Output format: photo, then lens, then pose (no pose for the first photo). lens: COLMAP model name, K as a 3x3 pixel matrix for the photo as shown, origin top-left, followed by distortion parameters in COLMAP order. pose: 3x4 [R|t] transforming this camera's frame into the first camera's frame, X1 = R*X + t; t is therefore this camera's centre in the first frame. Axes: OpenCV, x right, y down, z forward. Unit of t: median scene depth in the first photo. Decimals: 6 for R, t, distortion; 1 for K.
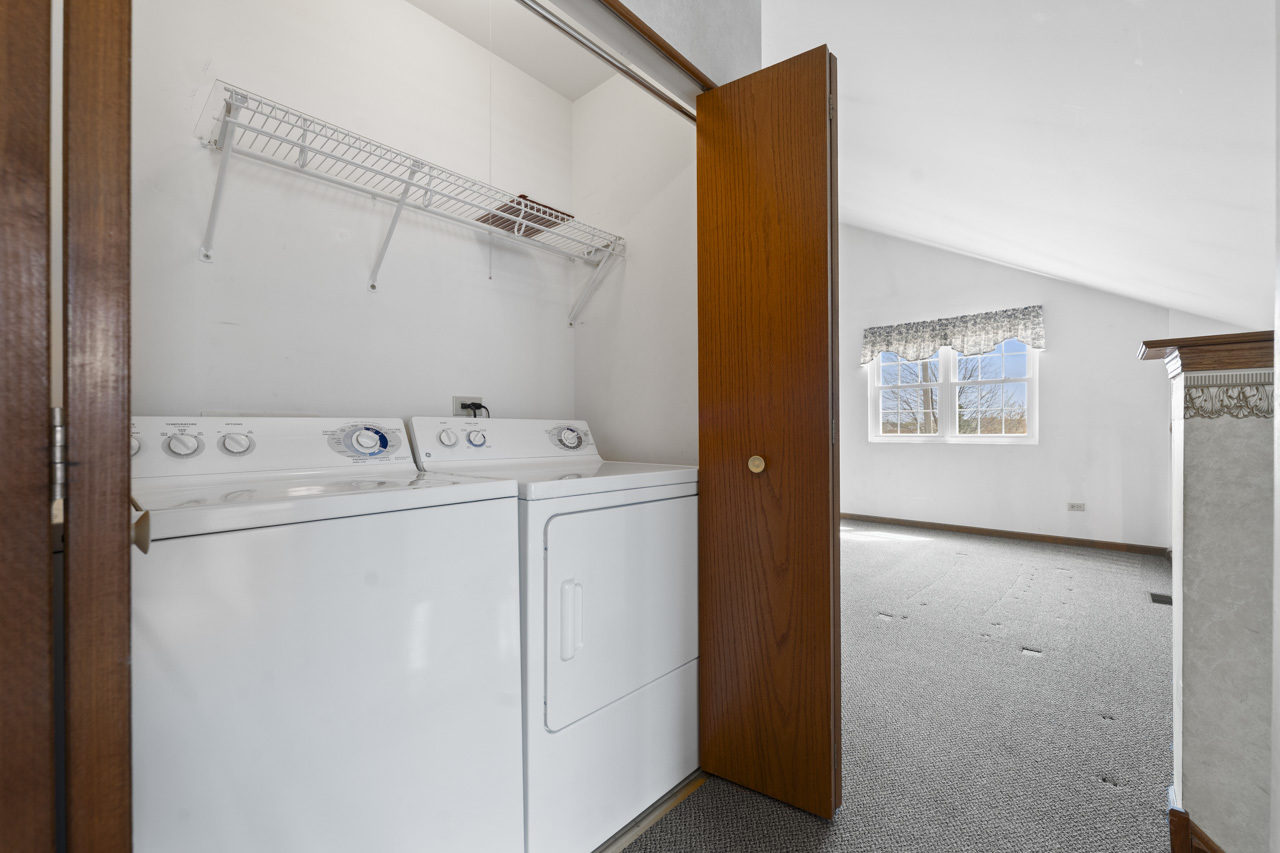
lens RADIAL K [[522.6, 0, 641.3], [0, 522.6, 421.1], [0, 0, 1]] dist [0.000260, -0.000002]
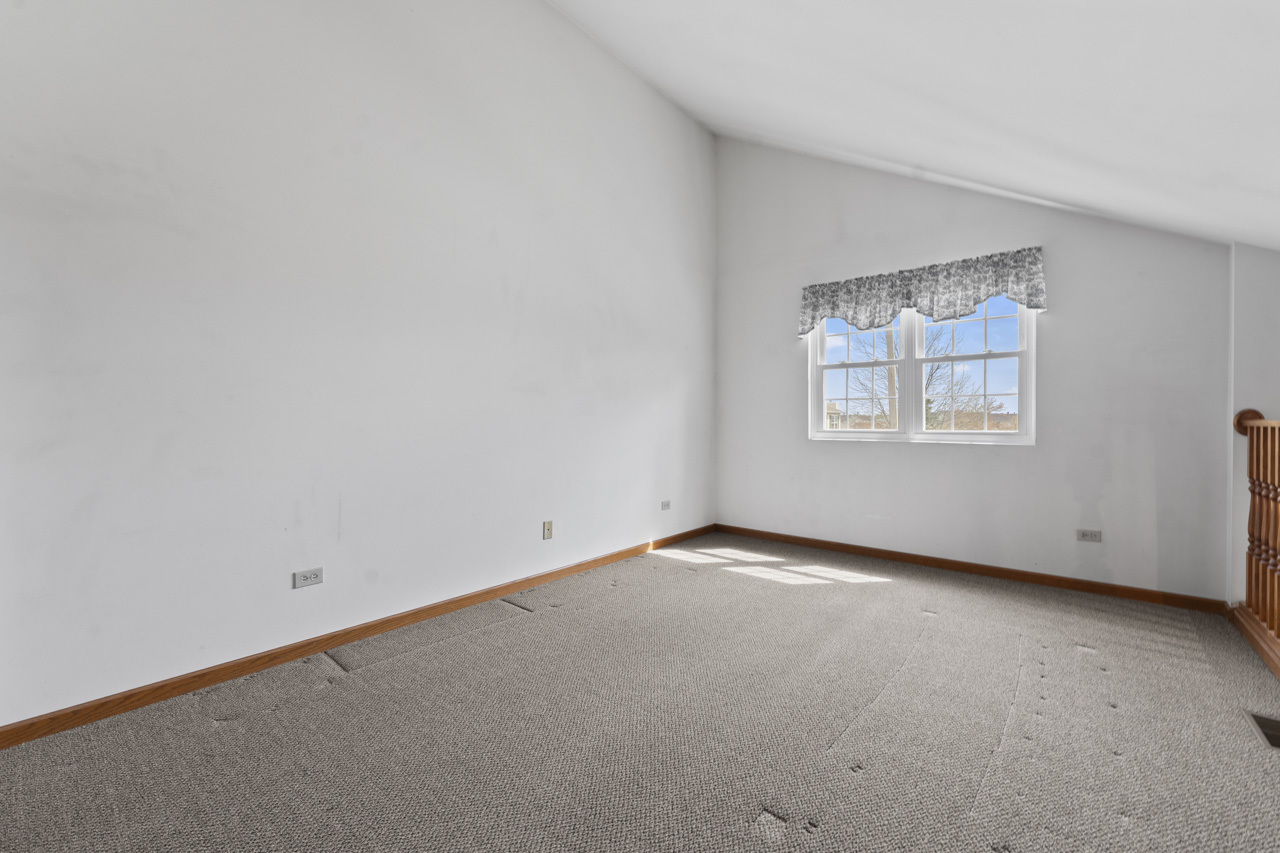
lens RADIAL K [[522.6, 0, 641.3], [0, 522.6, 421.1], [0, 0, 1]] dist [0.000260, -0.000002]
pose [[0.998878, 0.002823, 0.047267, 0.179322], [-0.003473, 0.999901, 0.013668, 0.005367], [-0.047224, -0.013817, 0.998789, 0.293195]]
